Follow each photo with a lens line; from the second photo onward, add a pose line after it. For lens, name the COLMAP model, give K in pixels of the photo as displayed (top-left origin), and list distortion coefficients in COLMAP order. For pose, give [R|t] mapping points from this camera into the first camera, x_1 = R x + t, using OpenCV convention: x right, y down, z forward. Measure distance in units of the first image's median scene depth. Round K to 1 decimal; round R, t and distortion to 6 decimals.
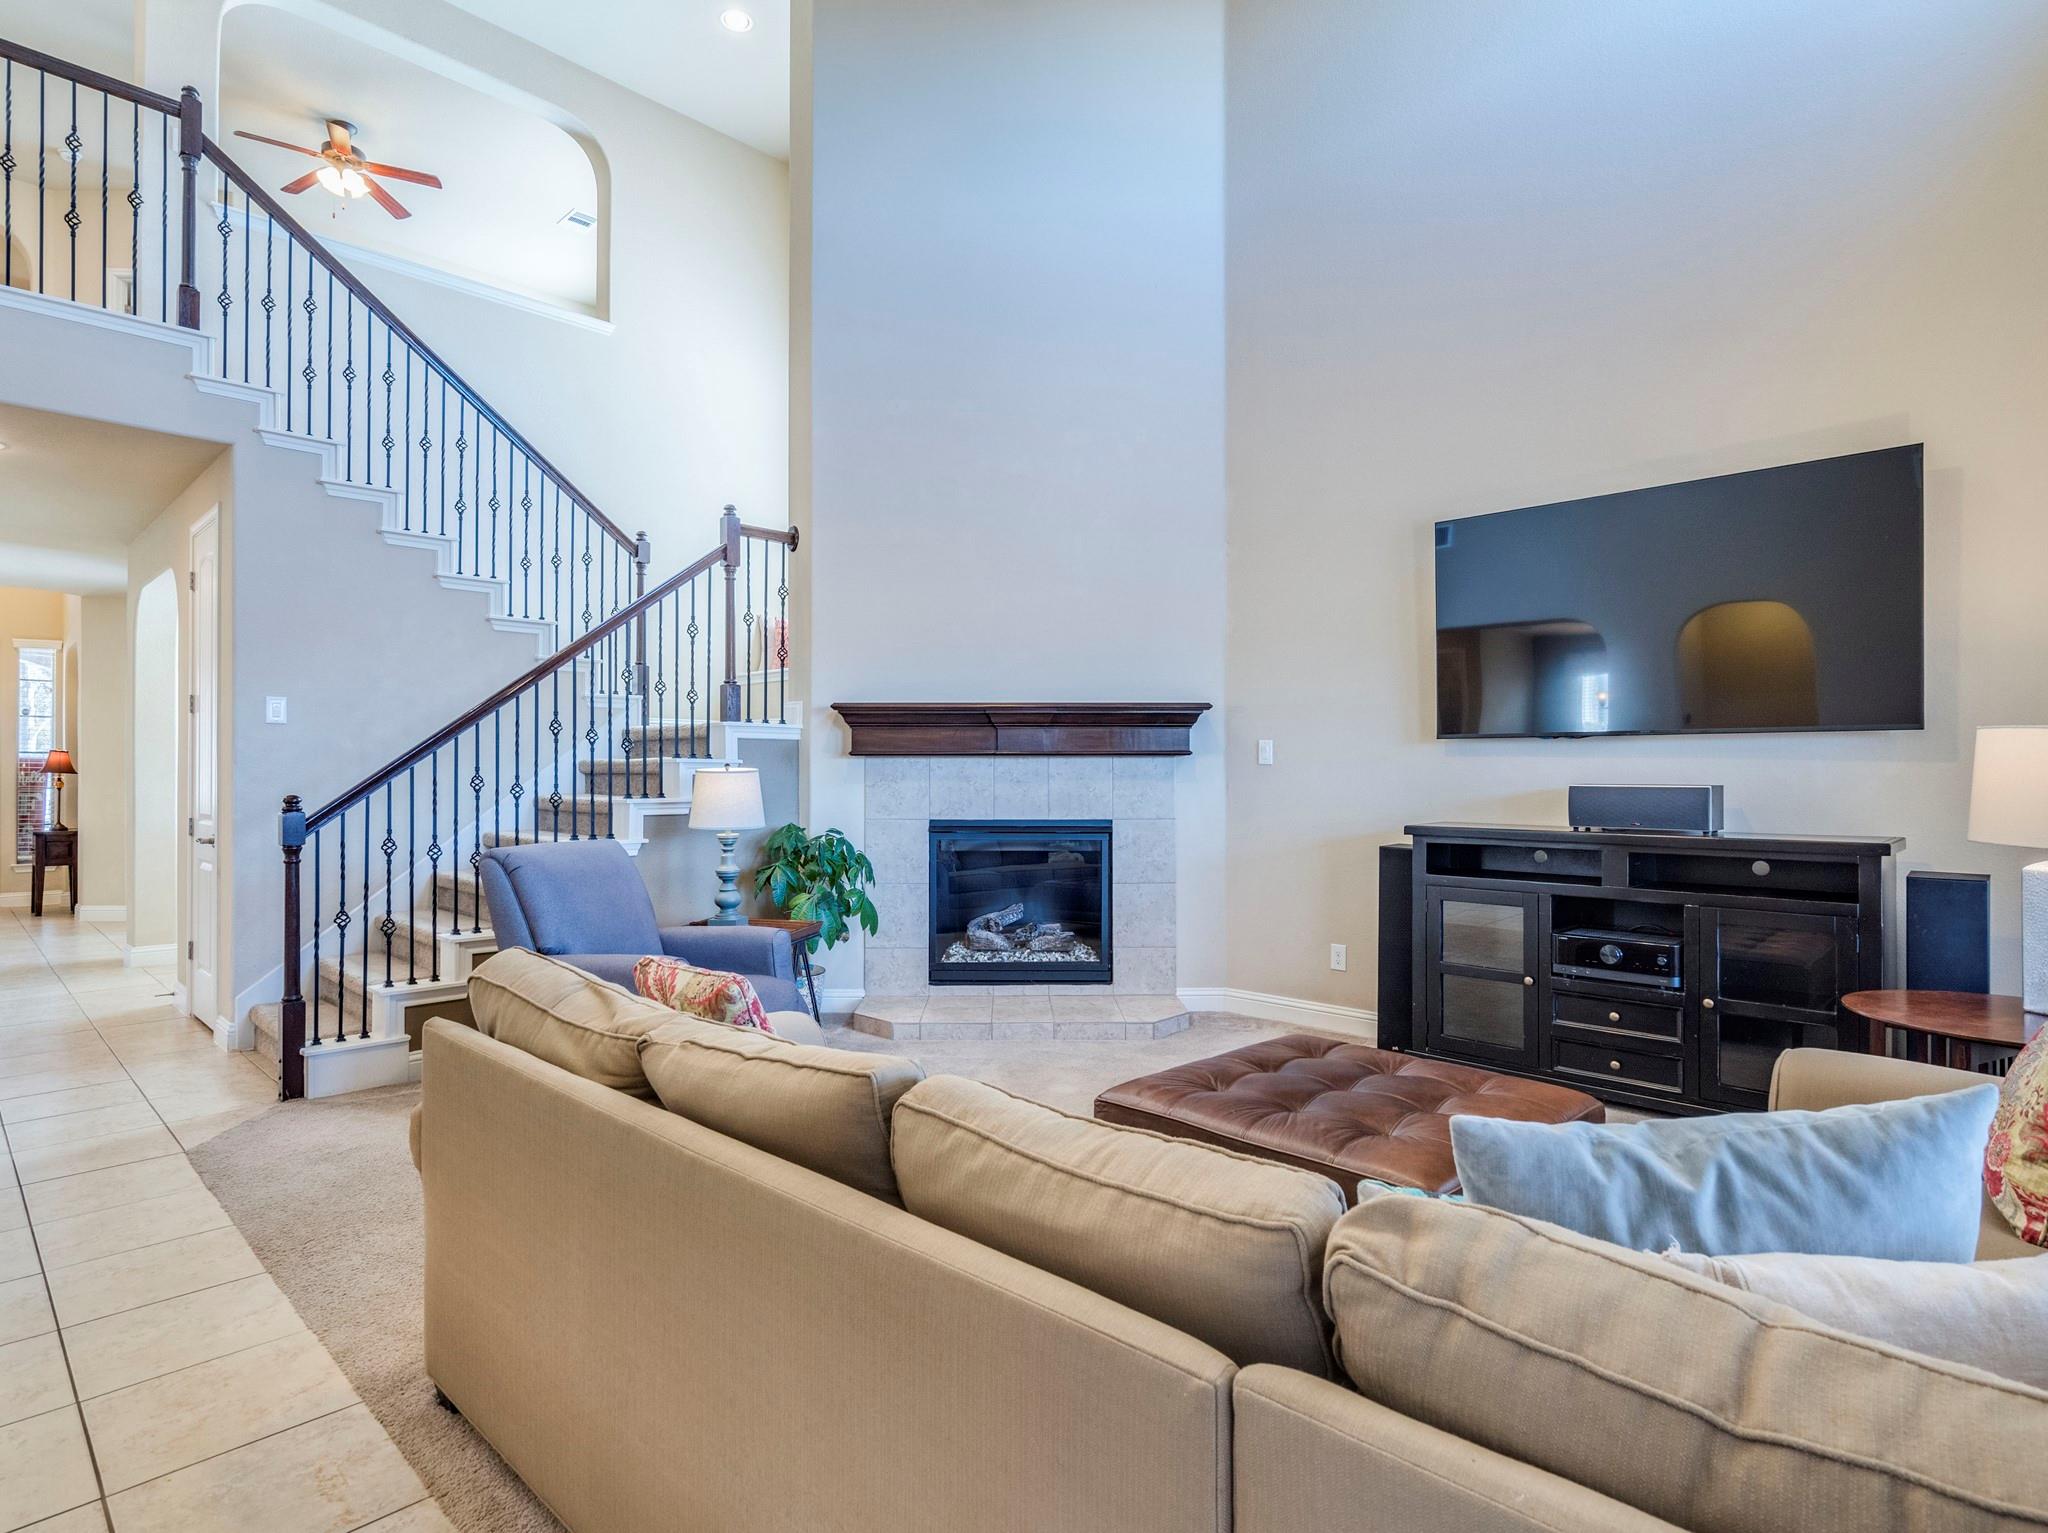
lens RADIAL K [[1062.5, 0, 1017.0], [0, 1062.5, 763.4], [0, 0, 1]] dist [-0.009292, 0.004860]
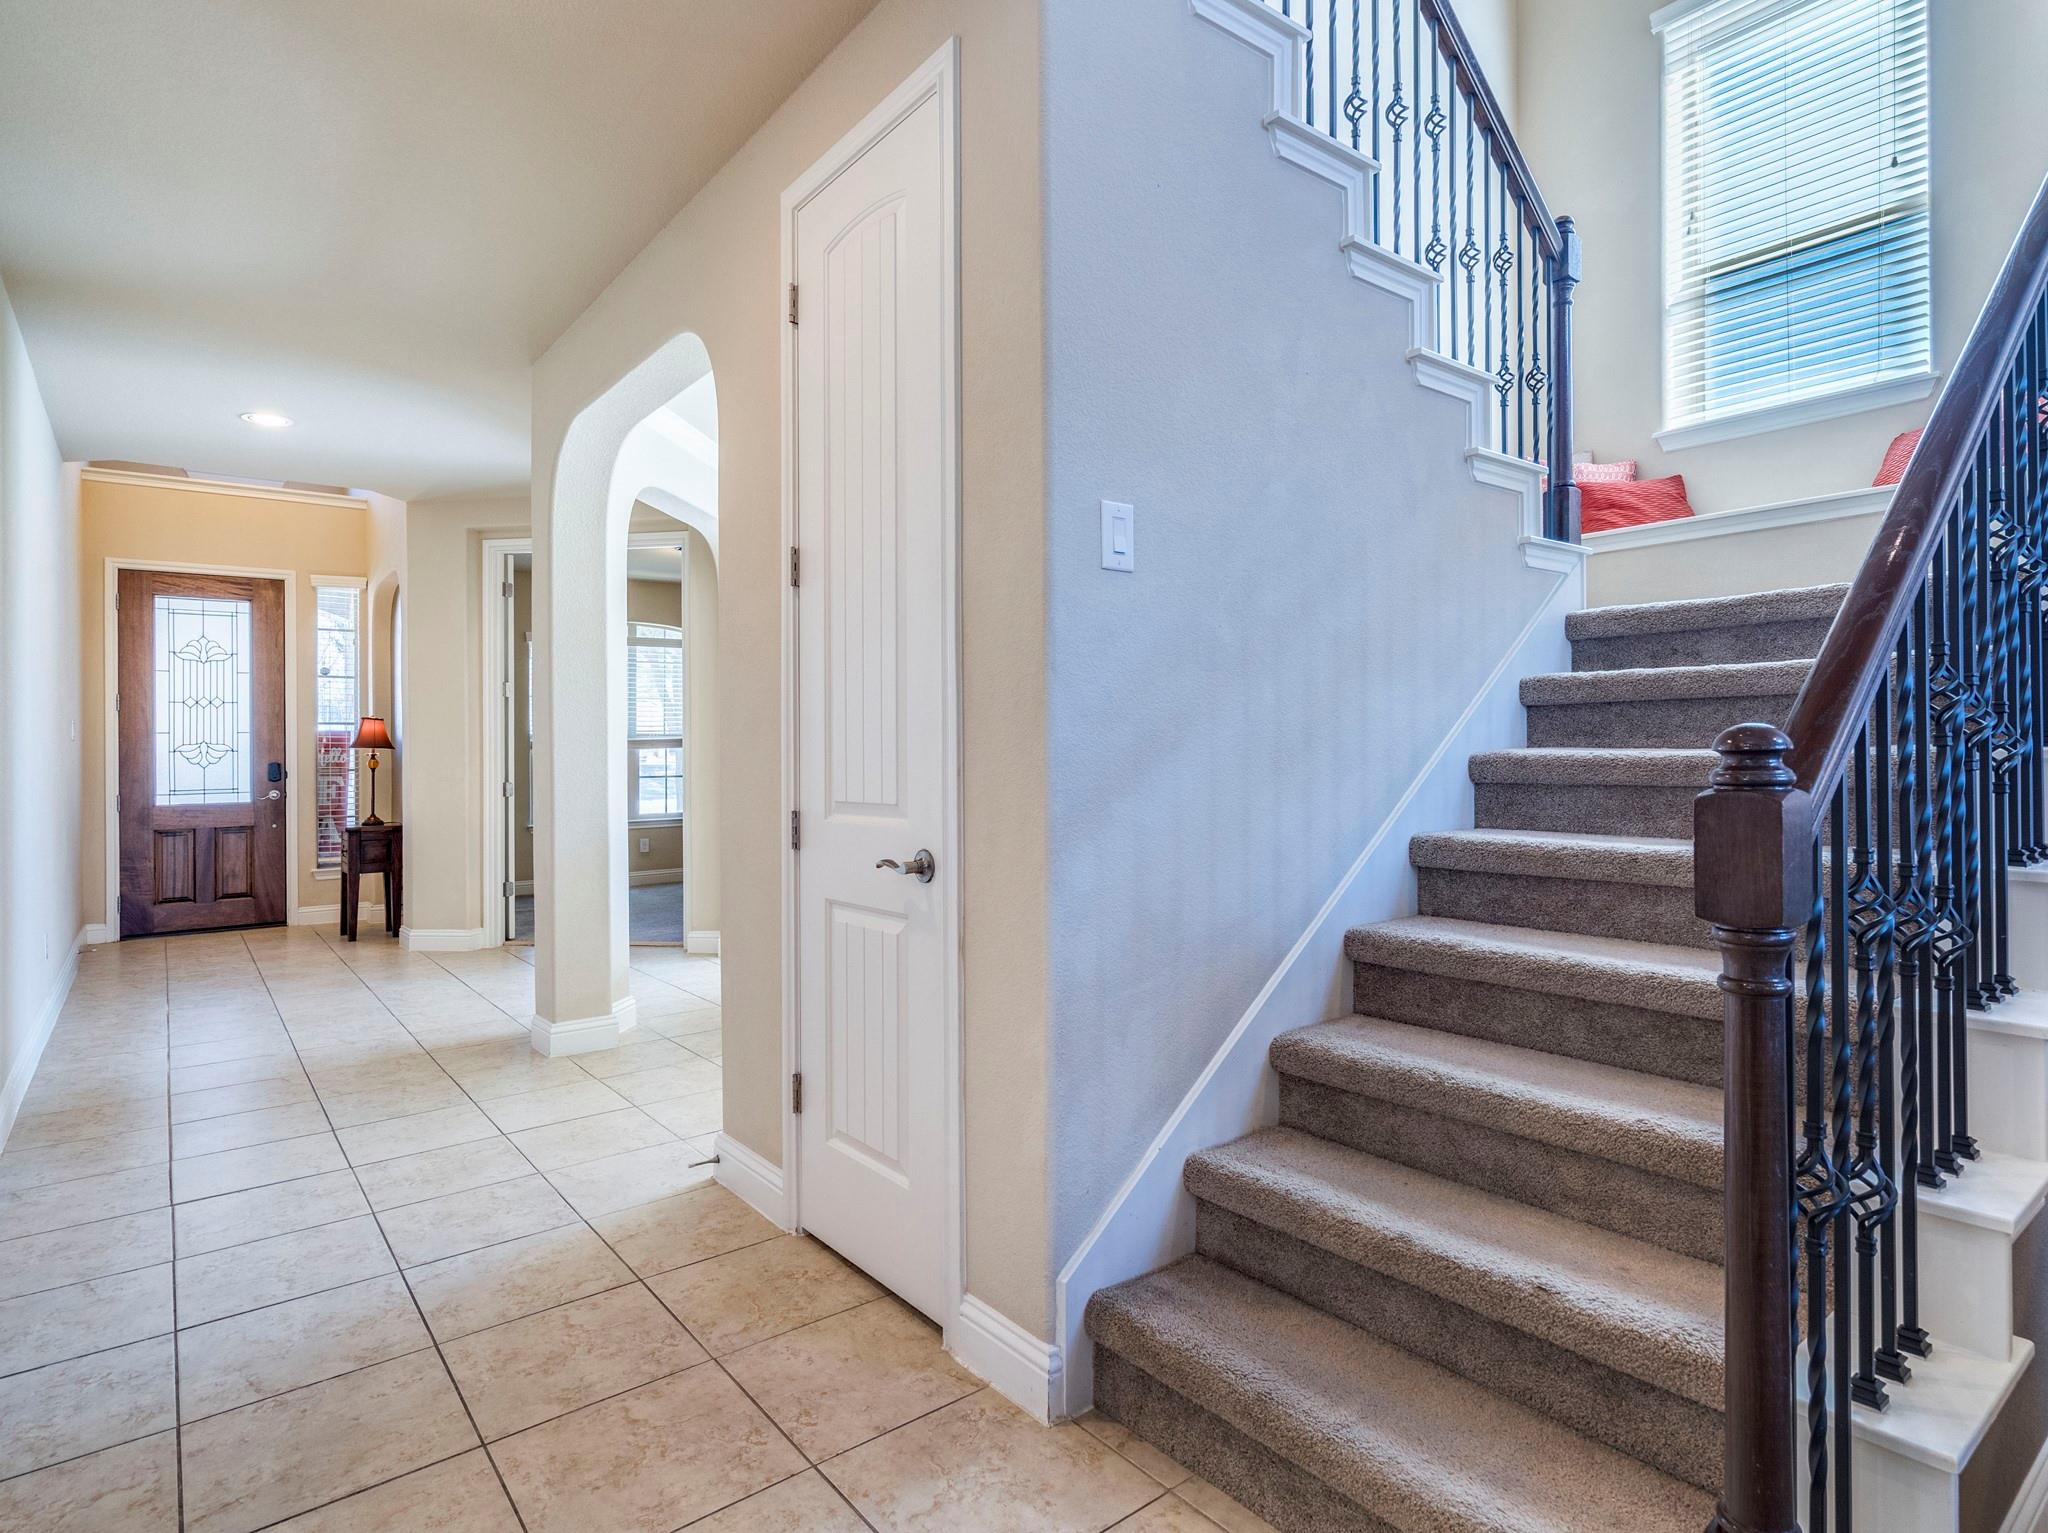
lens RADIAL K [[1062.5, 0, 1024.2], [0, 1062.5, 760.2], [0, 0, 1]] dist [-0.009292, 0.004860]
pose [[0.992364, -0.004873, -0.123247, -0.357546], [0.005751, 0.999961, 0.006772, 0.015126], [0.123209, -0.007429, 0.992353, 0.314474]]
